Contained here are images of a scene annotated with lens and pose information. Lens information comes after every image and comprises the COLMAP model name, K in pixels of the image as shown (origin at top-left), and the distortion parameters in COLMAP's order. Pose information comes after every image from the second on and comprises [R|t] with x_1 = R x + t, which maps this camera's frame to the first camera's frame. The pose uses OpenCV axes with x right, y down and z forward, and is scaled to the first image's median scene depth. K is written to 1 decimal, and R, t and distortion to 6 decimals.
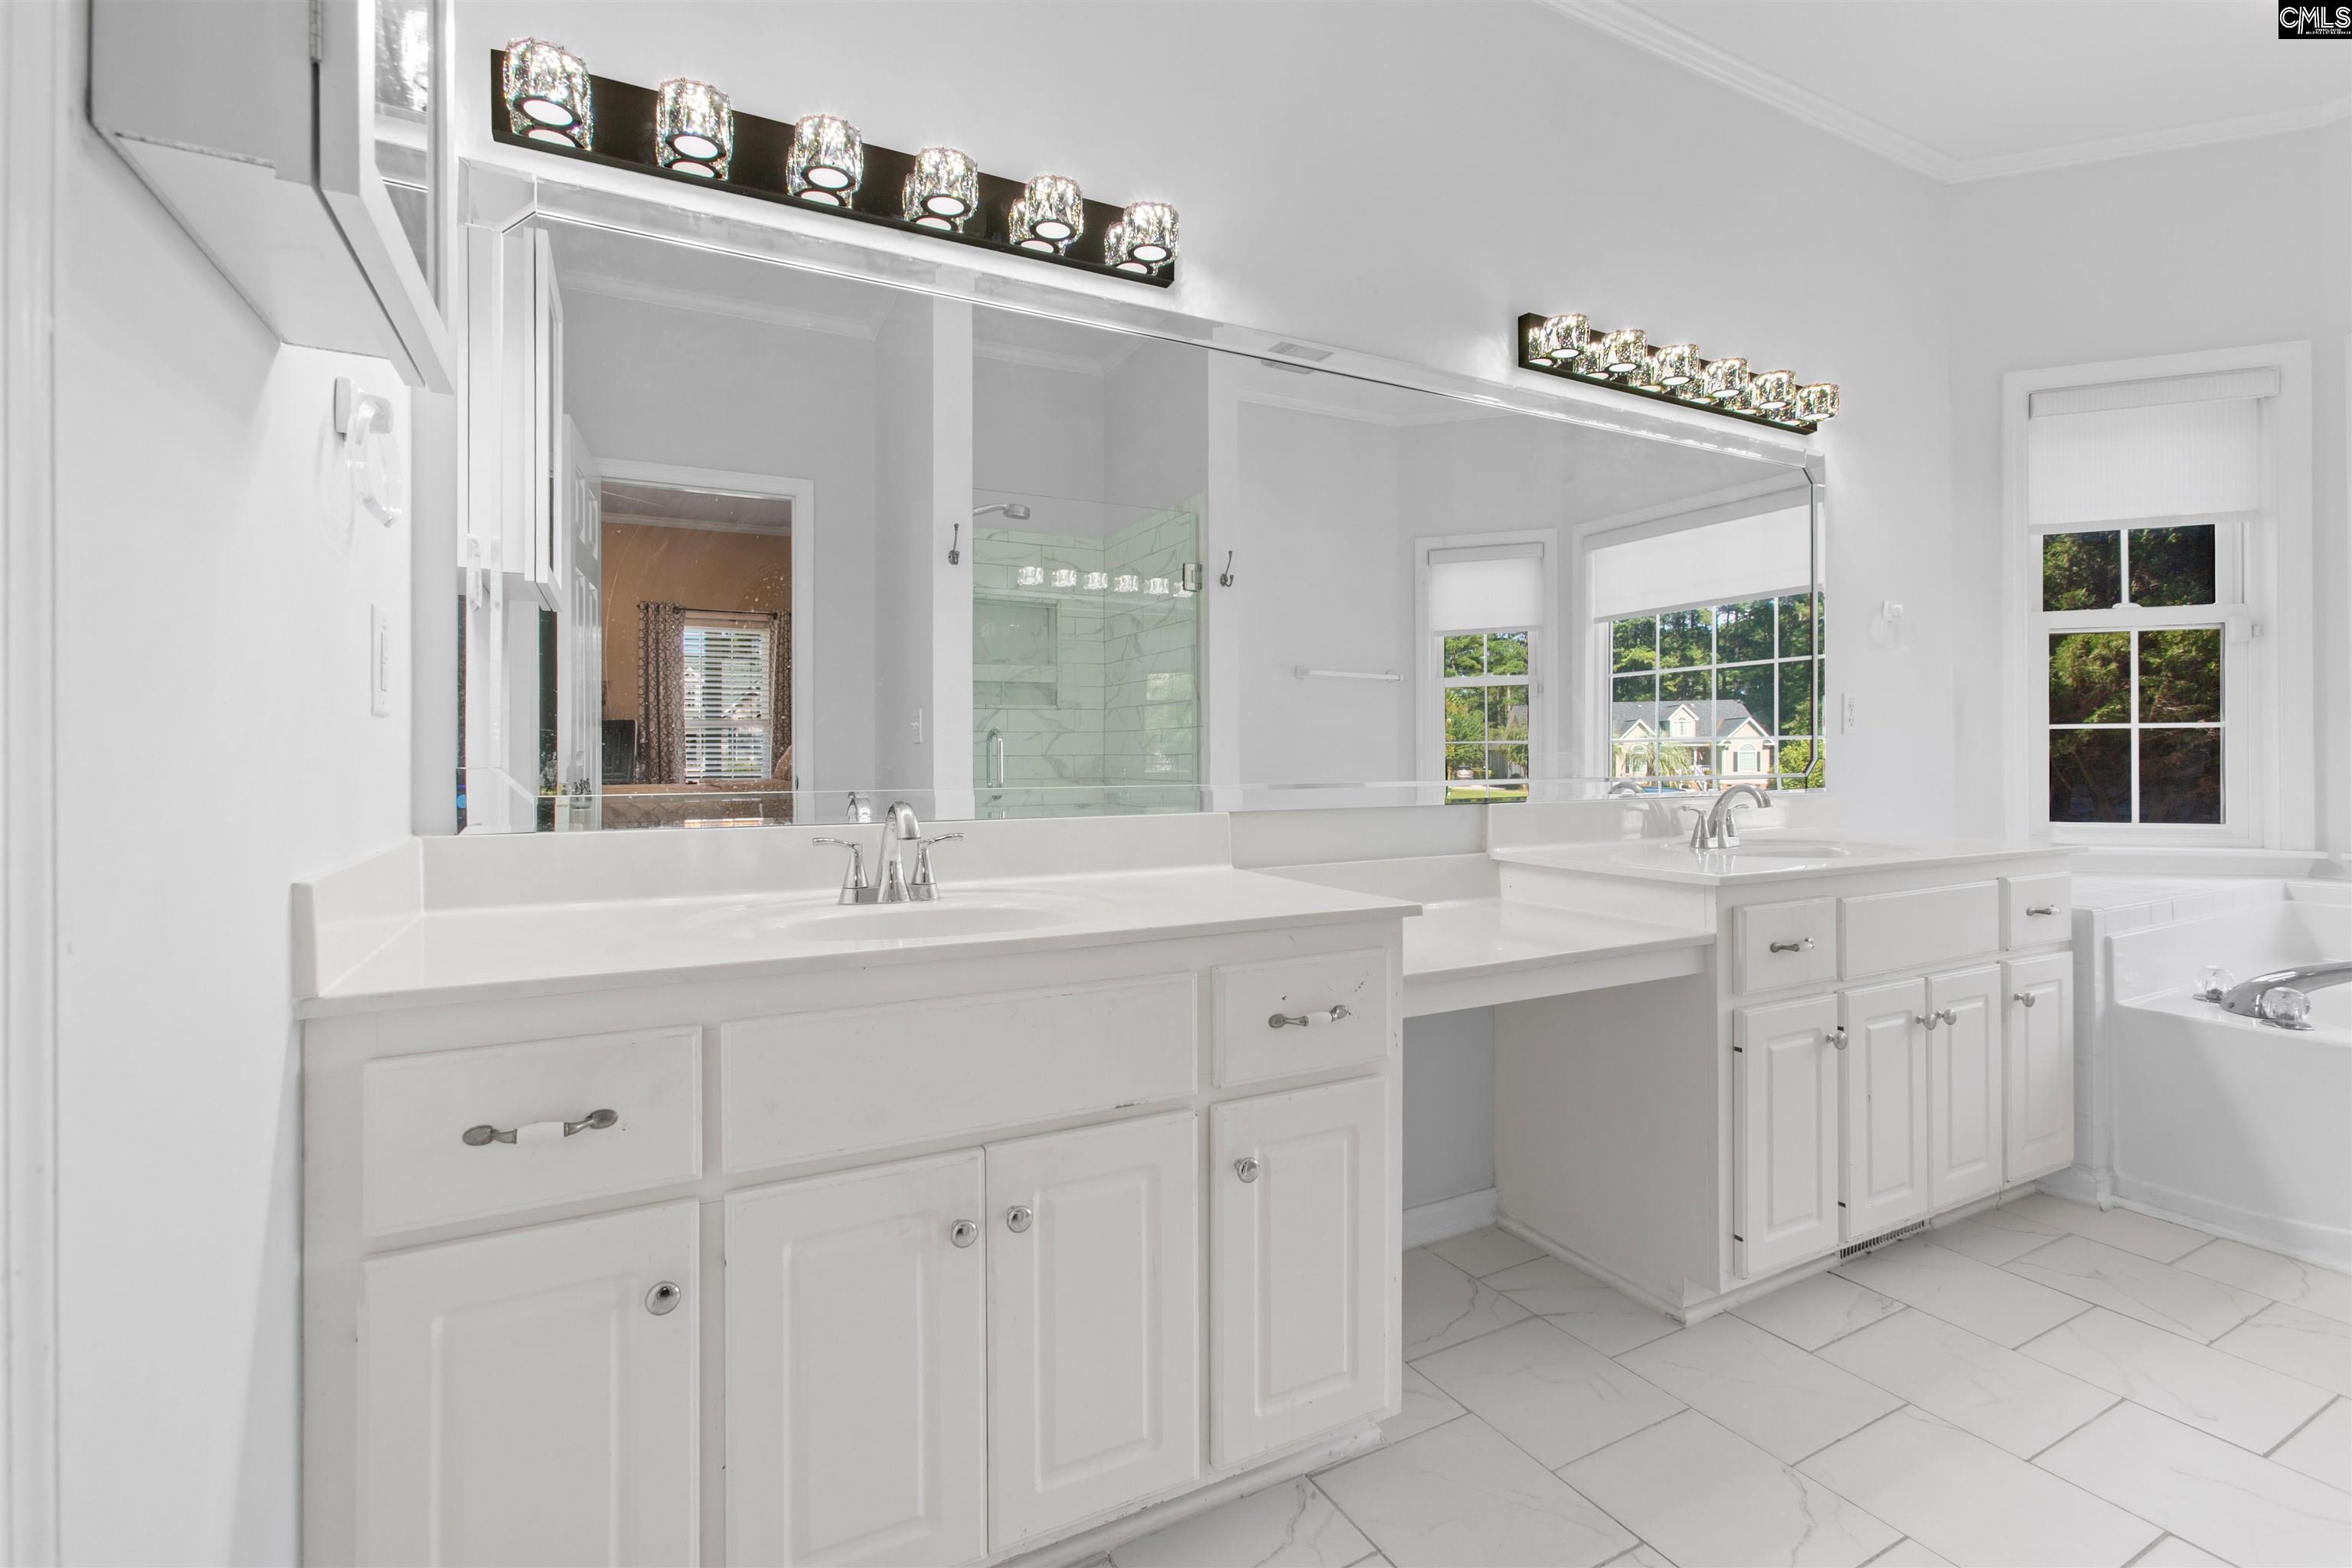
lens RADIAL K [[1047.9, 0, 1177.6], [0, 1047.9, 764.9], [0, 0, 1]] dist [-0.004830, 0.000059]
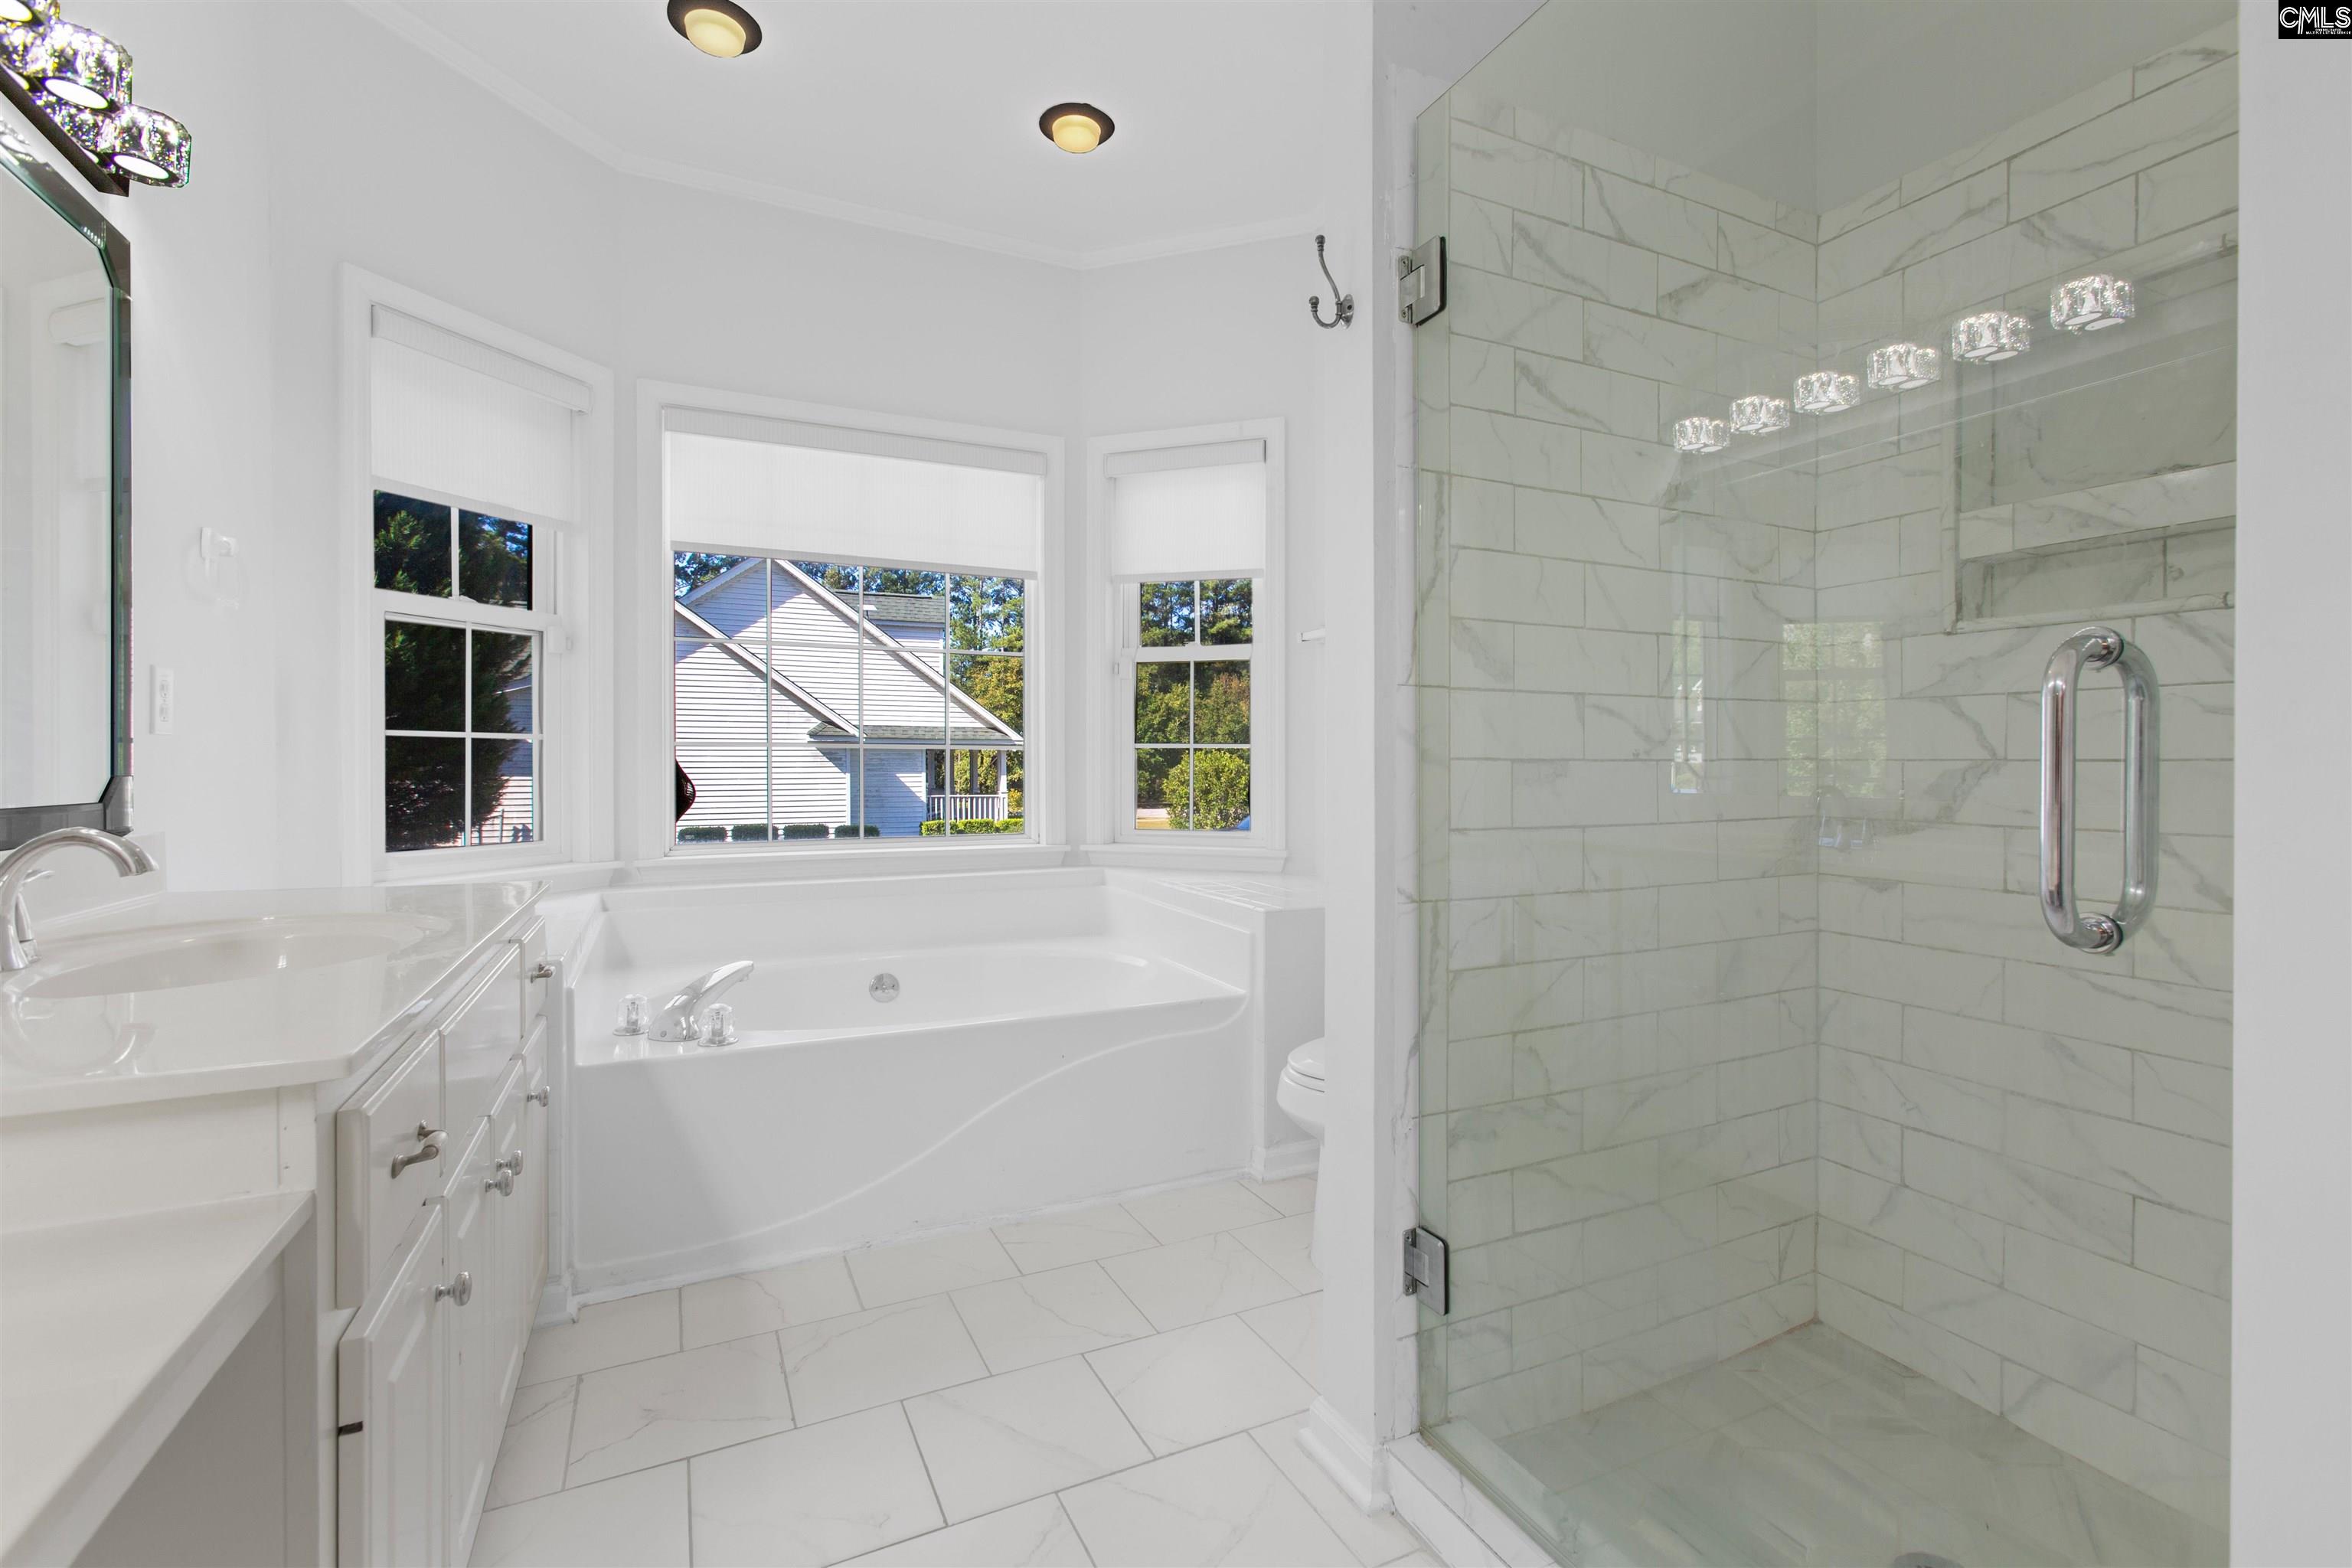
lens RADIAL K [[1047.9, 0, 1177.2], [0, 1047.9, 773.0], [0, 0, 1]] dist [-0.004830, 0.000059]
pose [[0.041330, -0.001472, 0.999144, 0.062824], [0.006286, 0.999980, 0.001213, -0.002922], [-0.999126, 0.006231, 0.041339, 0.371427]]
